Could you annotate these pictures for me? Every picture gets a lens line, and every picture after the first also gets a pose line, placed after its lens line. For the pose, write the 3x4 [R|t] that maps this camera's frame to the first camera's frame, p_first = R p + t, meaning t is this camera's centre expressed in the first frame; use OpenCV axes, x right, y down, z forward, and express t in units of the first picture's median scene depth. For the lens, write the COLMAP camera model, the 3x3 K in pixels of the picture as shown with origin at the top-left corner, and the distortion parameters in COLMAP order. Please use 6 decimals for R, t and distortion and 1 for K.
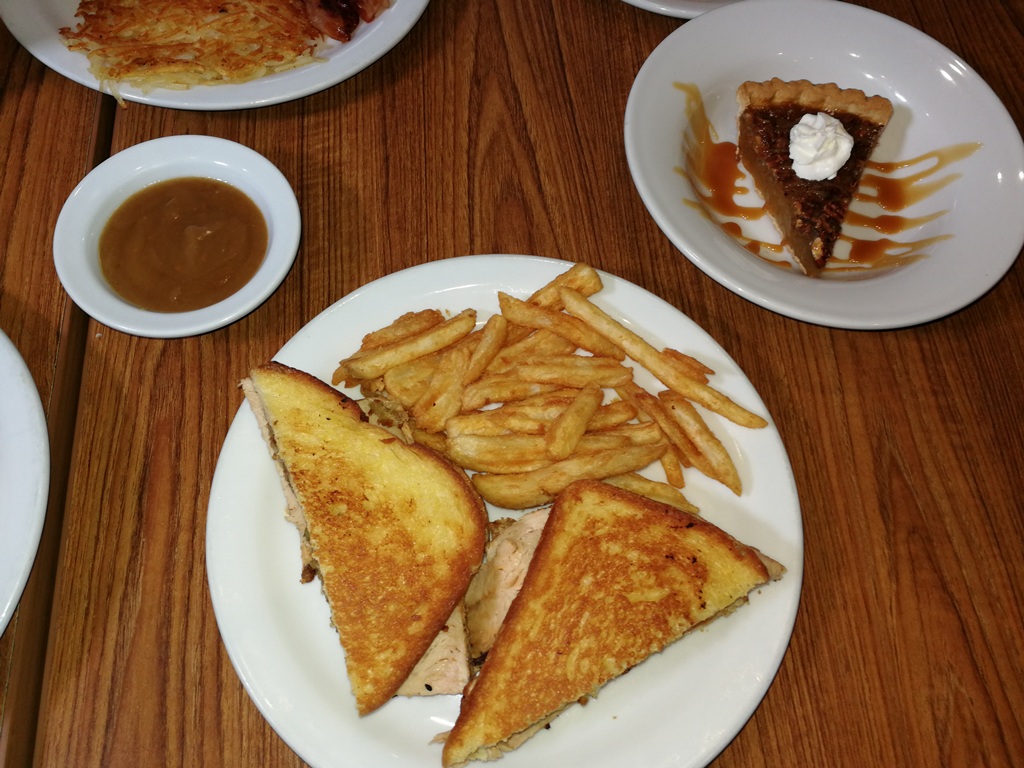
lens RADIAL K [[844.1, 0, 512.0], [0, 844.1, 384.0], [0, 0, 1]] dist [0.000264, -0.008827]
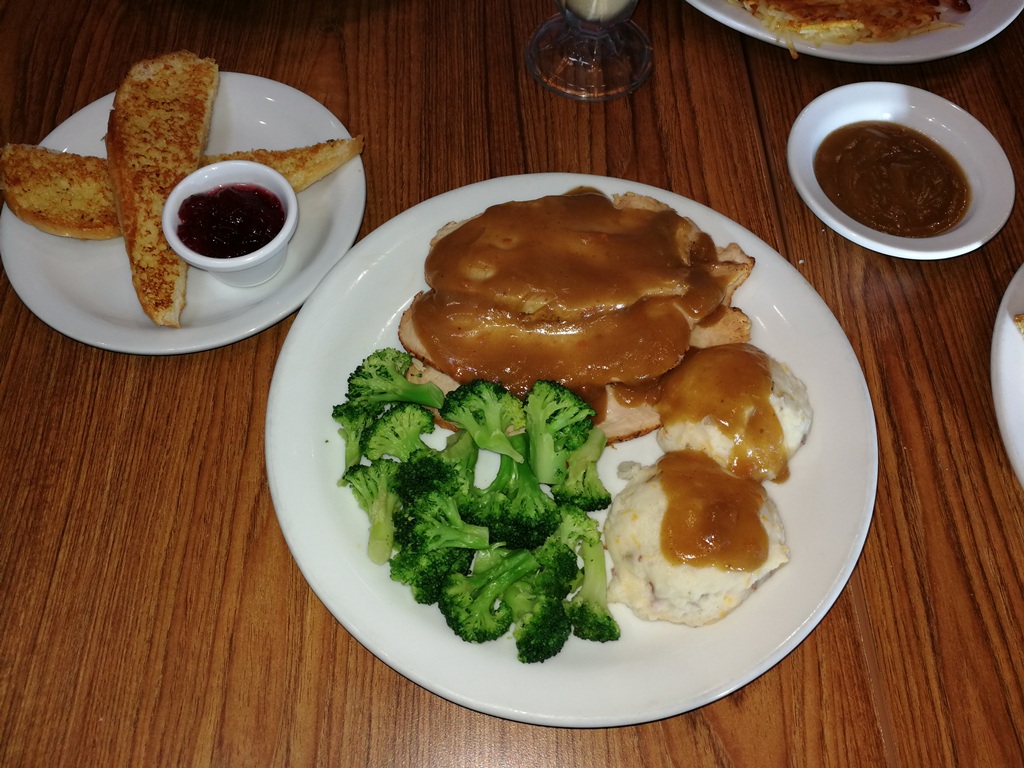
lens RADIAL K [[844.1, 0, 512.0], [0, 844.1, 384.0], [0, 0, 1]] dist [0.000264, -0.008827]
pose [[0.997275, 0.051813, -0.052522, -0.715896], [-0.054887, 0.996754, -0.058892, 0.159867], [0.049300, 0.061615, 0.996882, -0.052205]]
